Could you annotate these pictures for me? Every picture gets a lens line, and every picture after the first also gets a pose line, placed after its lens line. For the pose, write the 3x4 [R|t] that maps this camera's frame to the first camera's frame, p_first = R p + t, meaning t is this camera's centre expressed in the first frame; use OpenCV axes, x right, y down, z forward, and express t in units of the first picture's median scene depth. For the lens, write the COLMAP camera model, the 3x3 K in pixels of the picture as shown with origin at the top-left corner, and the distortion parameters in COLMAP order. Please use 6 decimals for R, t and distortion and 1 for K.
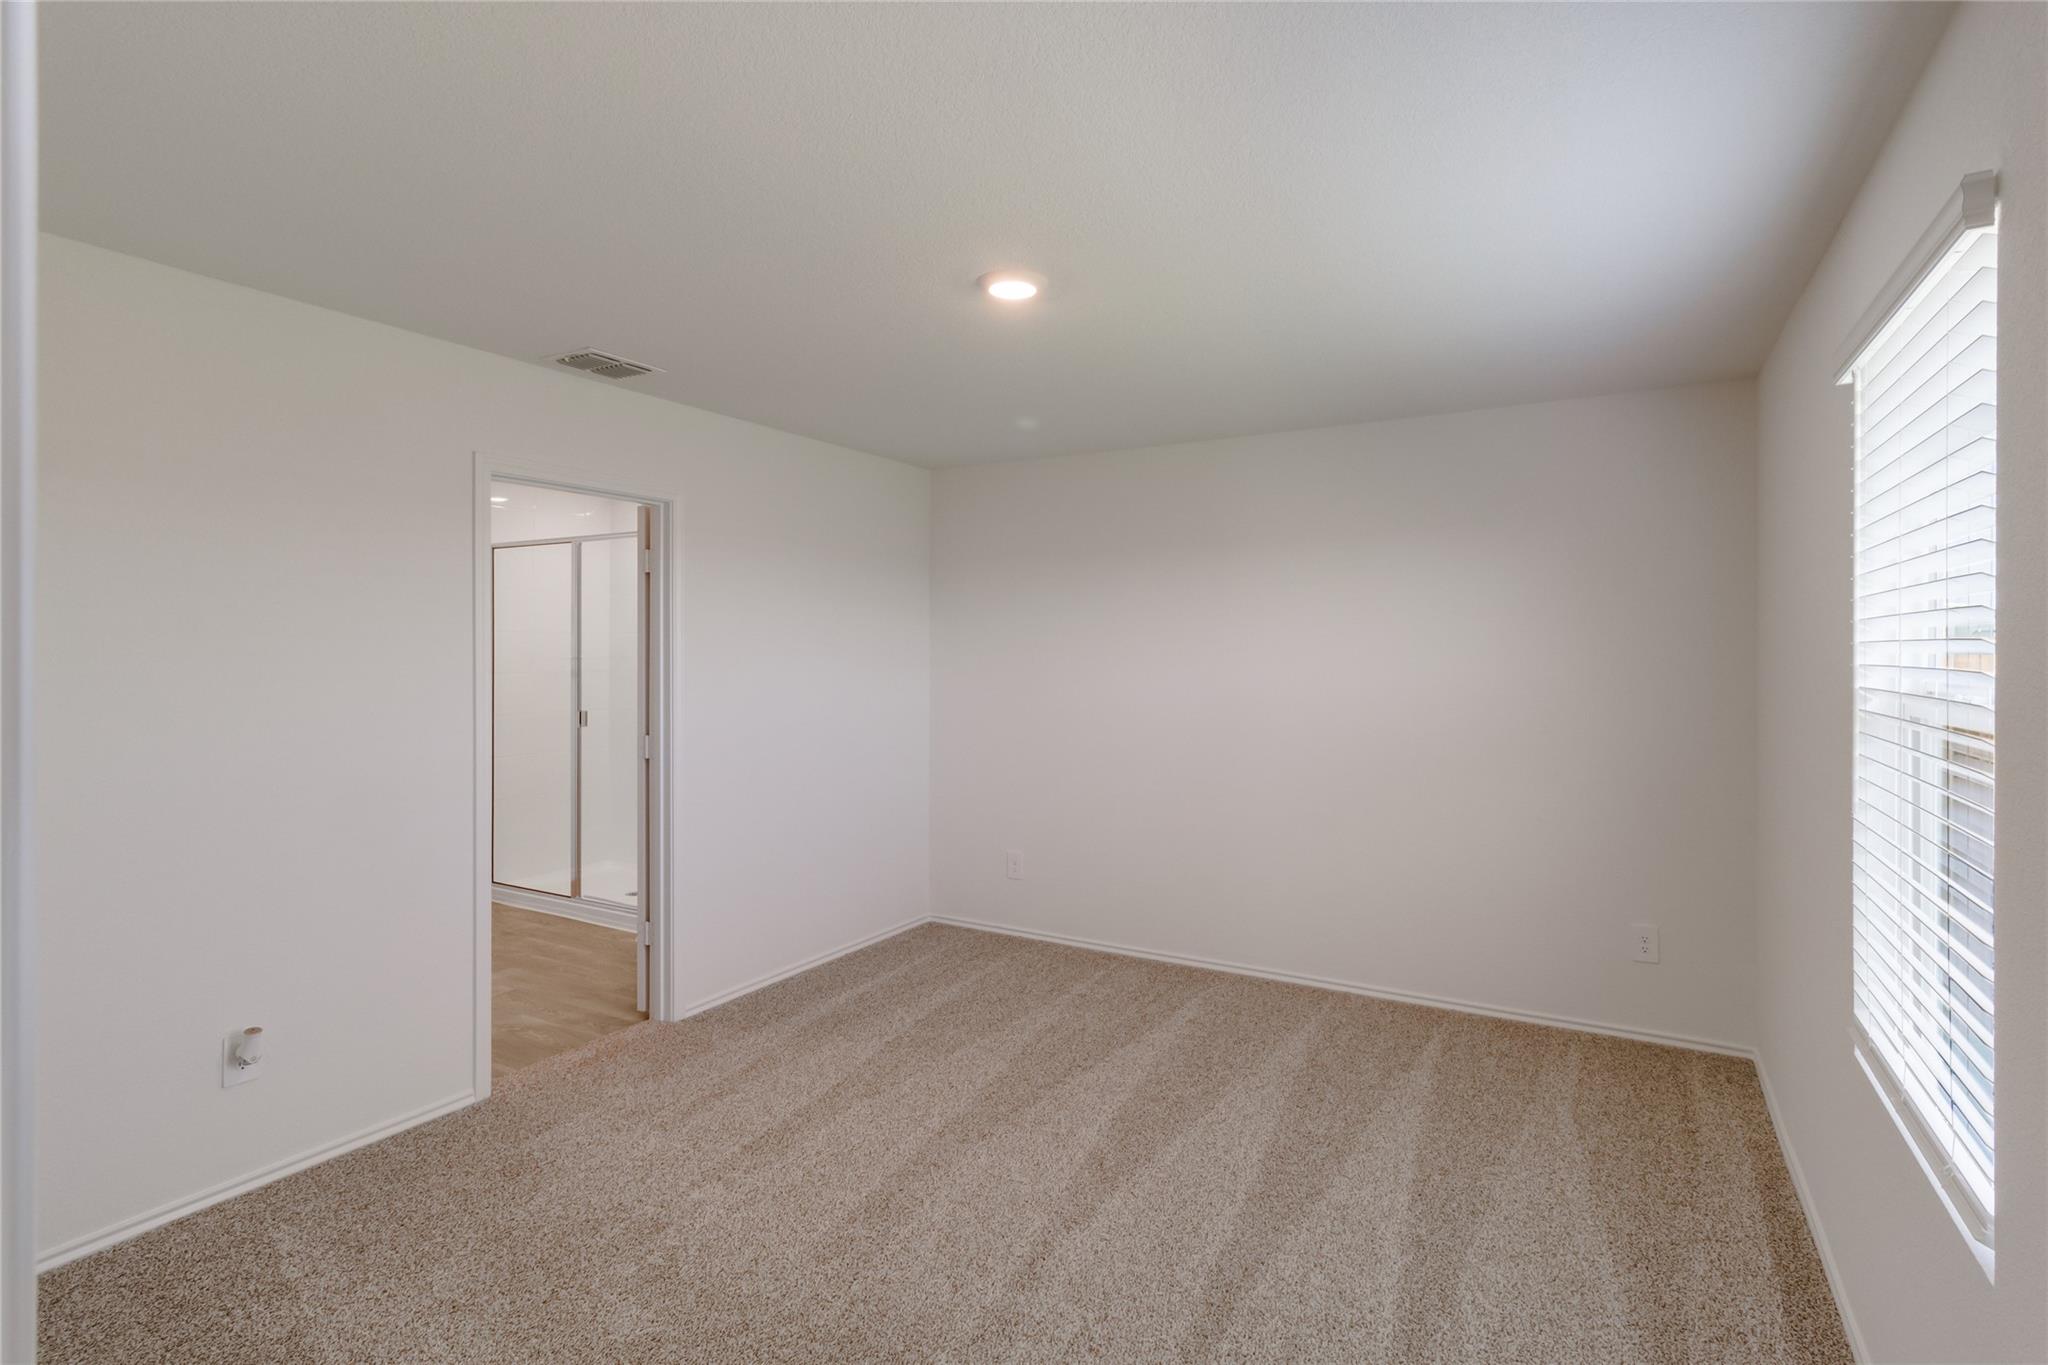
lens RADIAL K [[1073.5, 0, 1021.9], [0, 1073.5, 644.0], [0, 0, 1]] dist [0.040724, -0.031265]
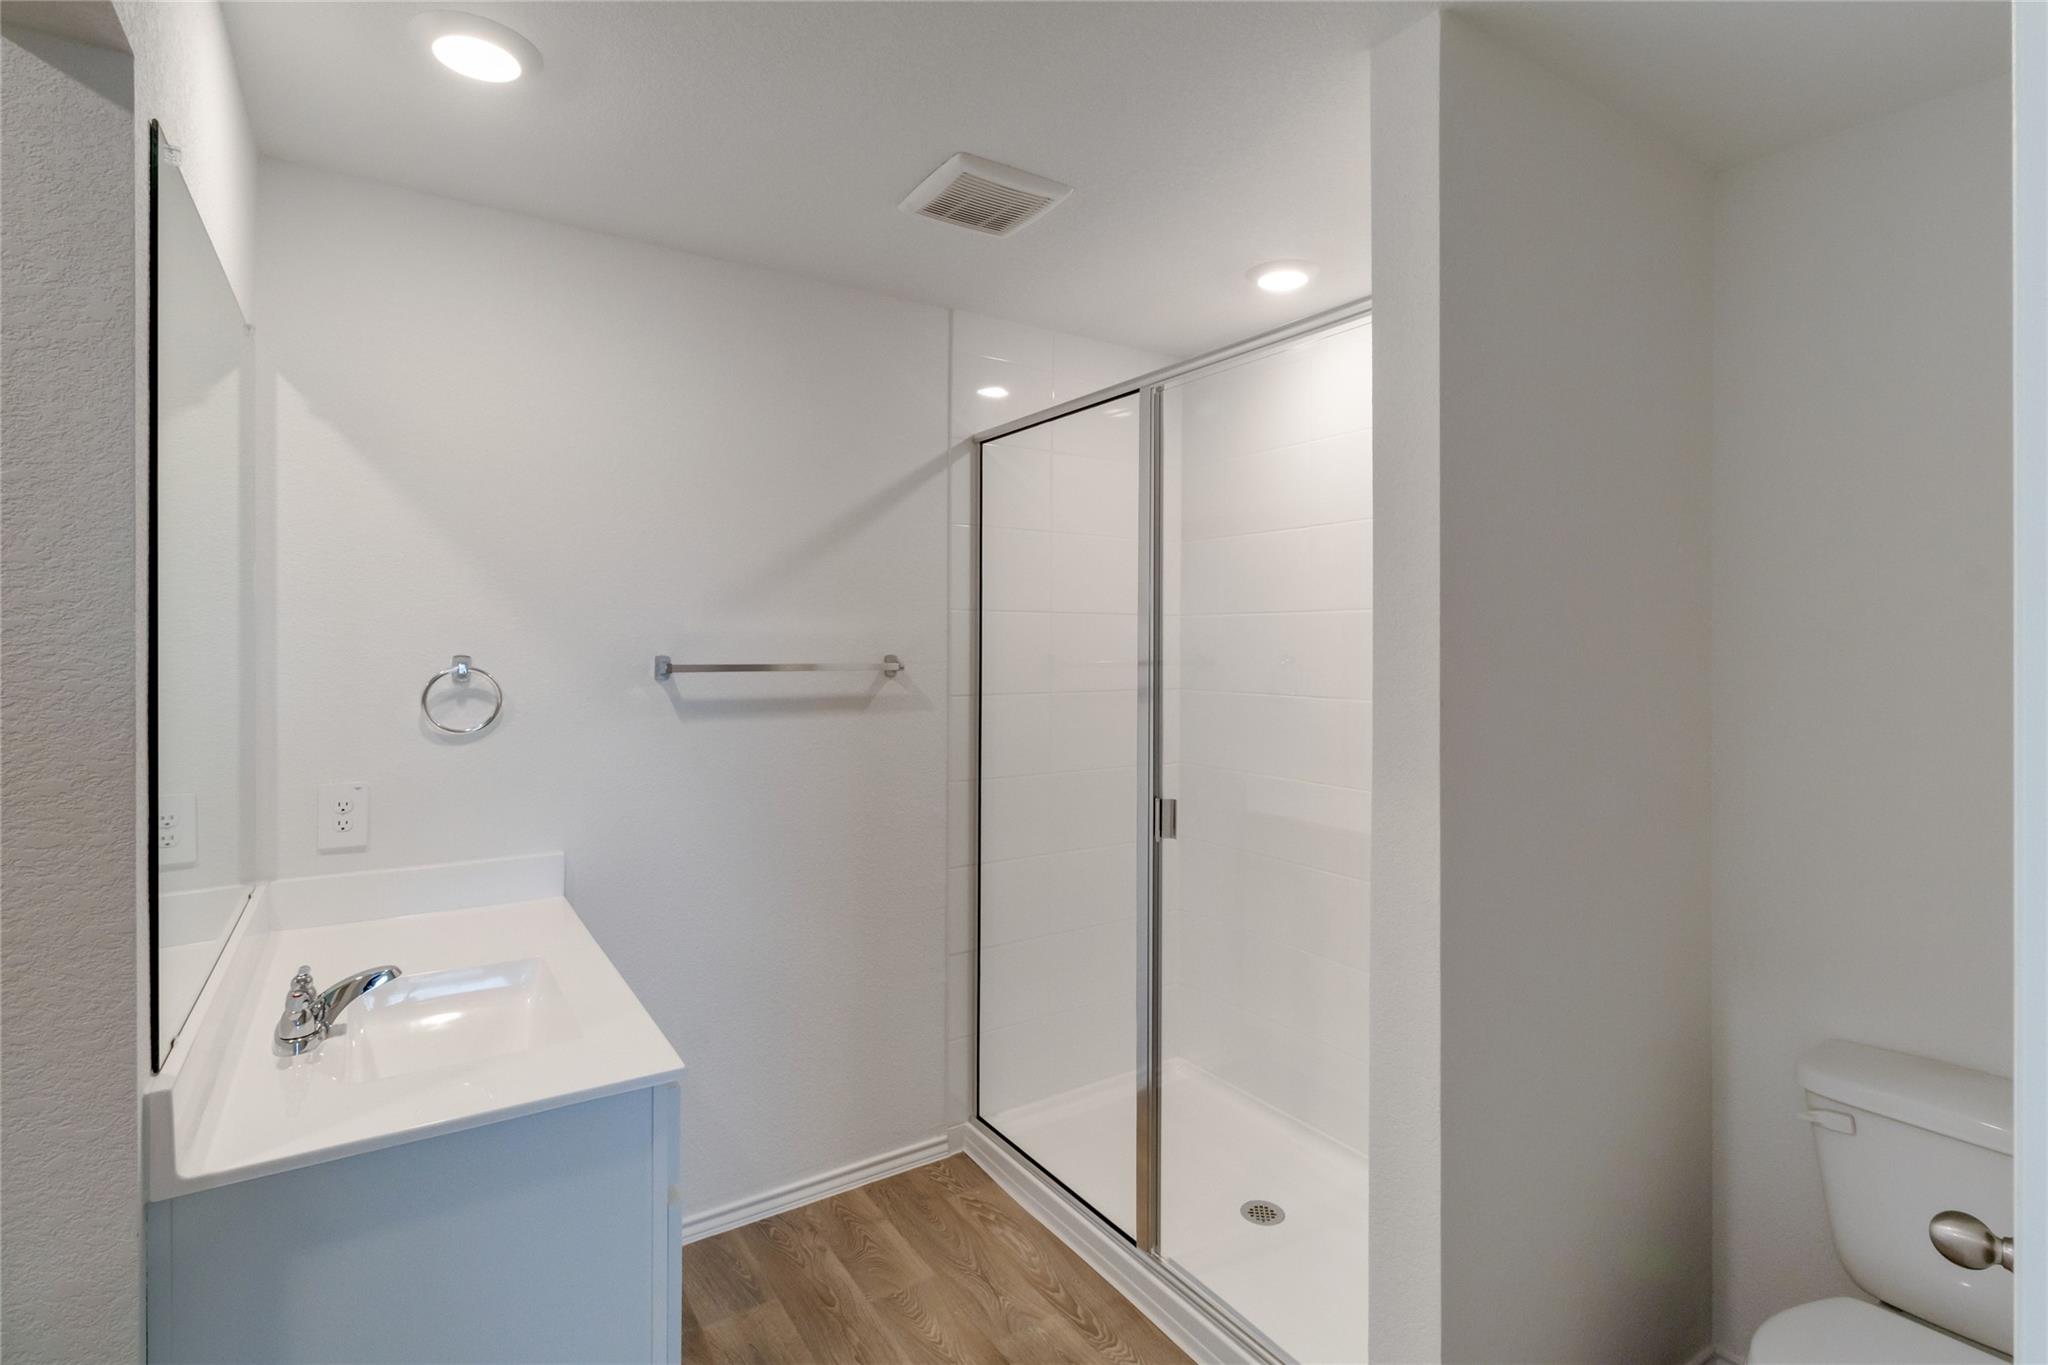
lens RADIAL K [[983.7, 0, 1023.6], [0, 983.7, 655.5], [0, 0, 1]] dist [0.009510, 0.000950]
pose [[0.866275, 0.001210, -0.499565, -0.269860], [0.001857, 0.999982, 0.005643, 0.009880], [0.499563, -0.005817, 0.866258, 0.657971]]
